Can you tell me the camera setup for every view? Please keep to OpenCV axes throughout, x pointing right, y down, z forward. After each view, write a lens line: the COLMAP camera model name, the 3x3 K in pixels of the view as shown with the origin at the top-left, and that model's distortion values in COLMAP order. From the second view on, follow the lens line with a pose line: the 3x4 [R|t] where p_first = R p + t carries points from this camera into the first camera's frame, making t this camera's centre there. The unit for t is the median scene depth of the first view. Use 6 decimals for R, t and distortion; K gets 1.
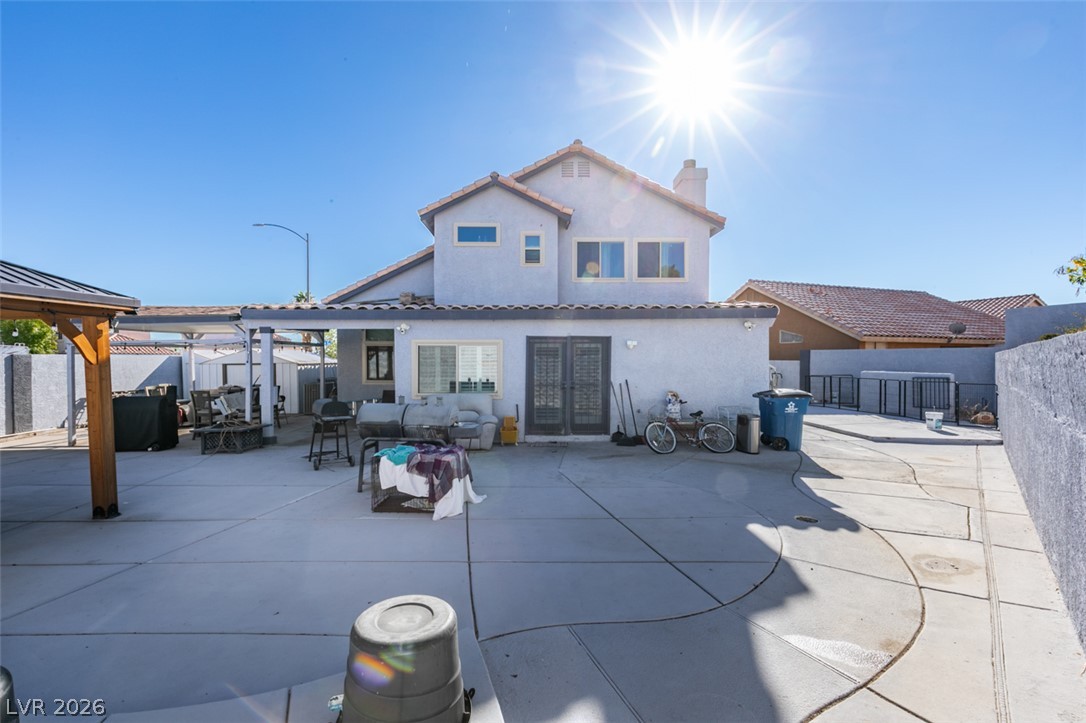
lens RADIAL K [[483.0, 0, 537.8], [0, 483.0, 365.9], [0, 0, 1]] dist [0.012003, -0.000120]
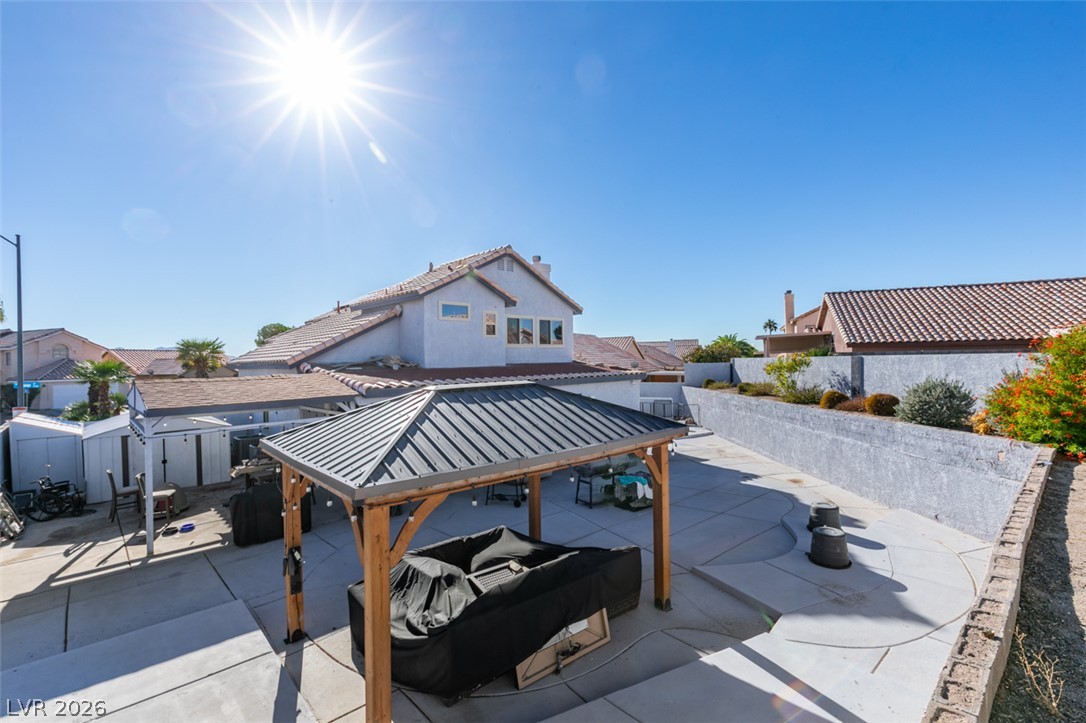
lens RADIAL K [[483.0, 0, 546.8], [0, 483.0, 360.1], [0, 0, 1]] dist [0.012003, -0.000120]
pose [[0.739305, -0.010316, 0.673291, -0.789319], [0.023876, 0.999655, -0.010902, -0.123131], [-0.672947, 0.024135, 0.739297, -0.088362]]
